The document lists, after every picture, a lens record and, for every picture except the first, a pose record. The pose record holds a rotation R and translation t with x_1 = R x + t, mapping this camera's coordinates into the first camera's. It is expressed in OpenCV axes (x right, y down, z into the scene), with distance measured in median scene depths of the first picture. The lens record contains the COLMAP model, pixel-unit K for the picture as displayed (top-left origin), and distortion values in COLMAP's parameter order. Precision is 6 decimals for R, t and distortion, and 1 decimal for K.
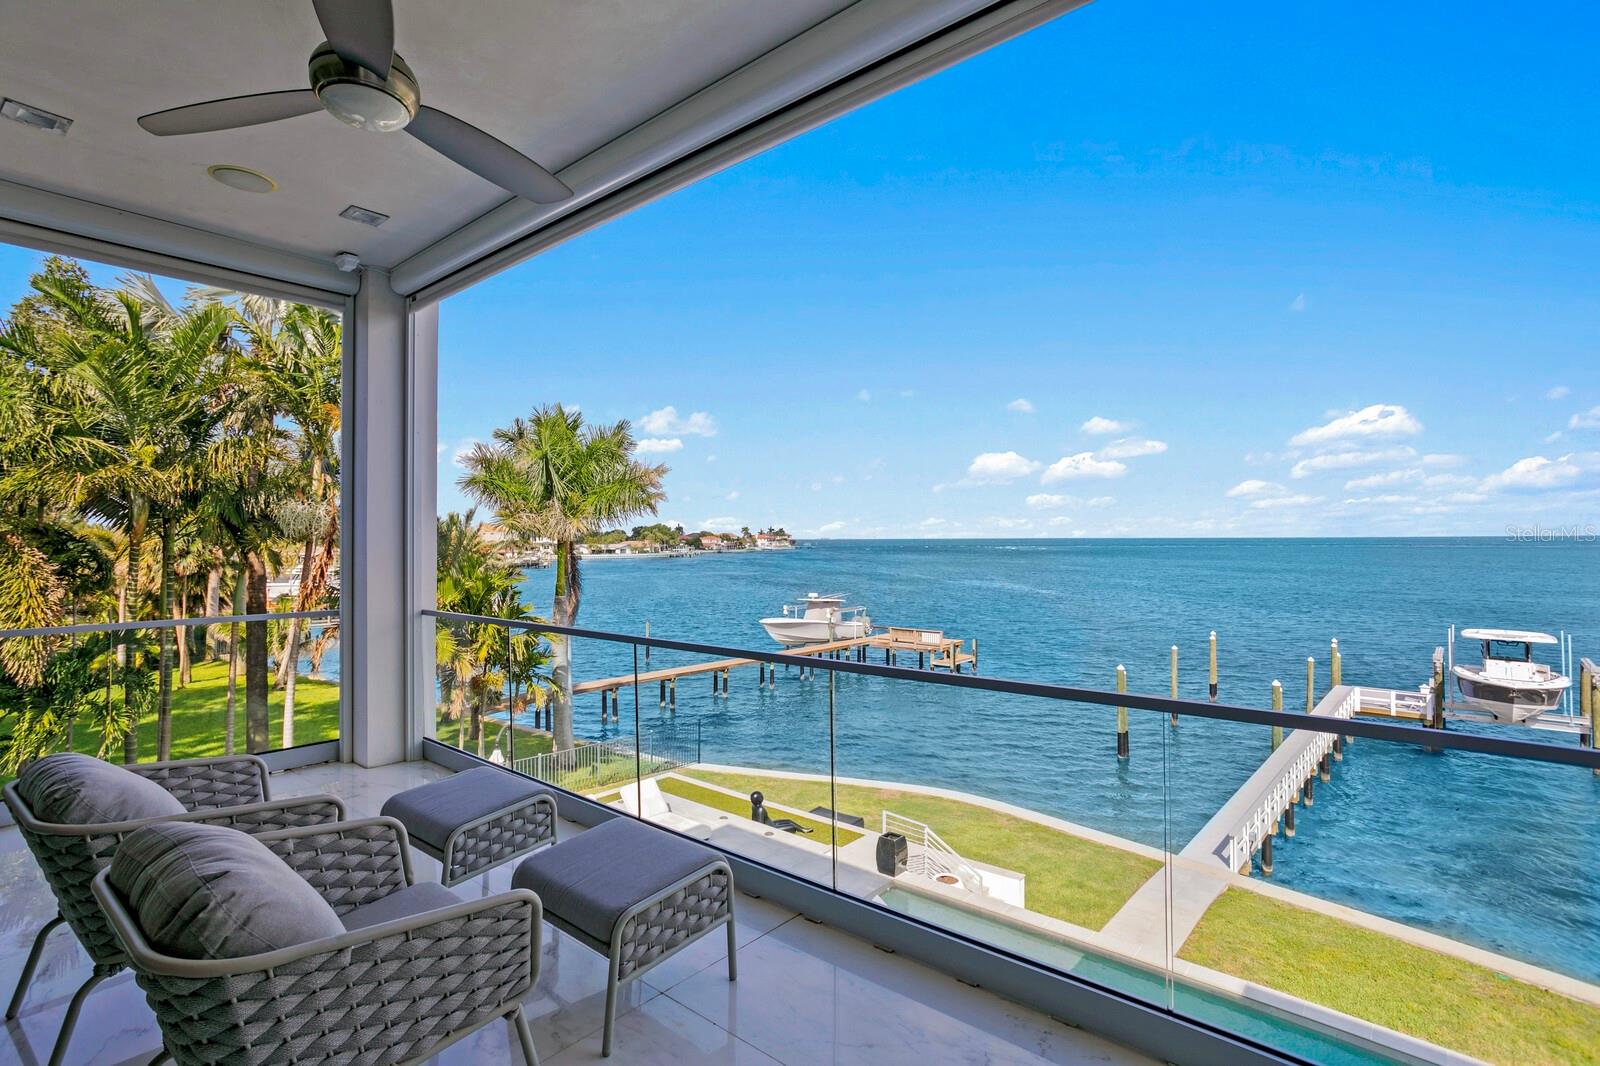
lens RADIAL K [[790.8, 0, 790.6], [0, 790.8, 534.4], [0, 0, 1]] dist [0.016195, 0.000172]
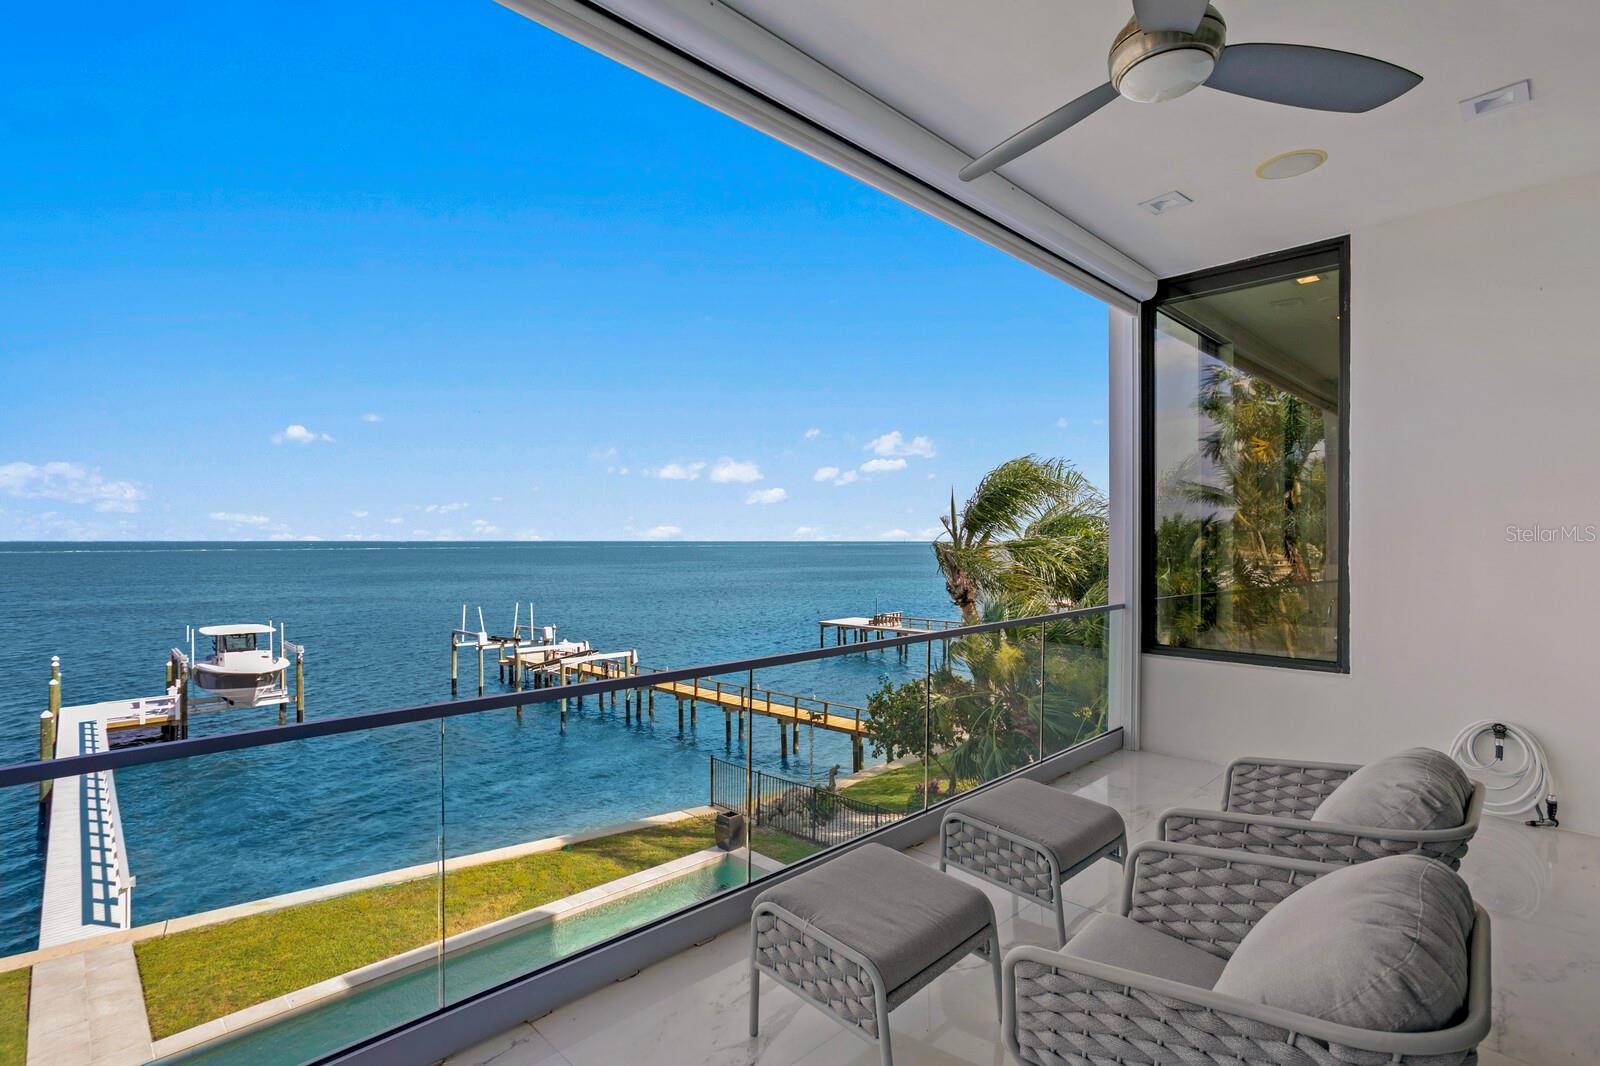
lens RADIAL K [[790.8, 0, 796.0], [0, 790.8, 543.5], [0, 0, 1]] dist [0.016195, 0.000172]
pose [[0.110510, -0.004770, 0.993864, -0.131551], [-0.001990, 0.999985, 0.005020, -0.000142], [-0.993873, -0.002533, 0.110499, 0.107718]]
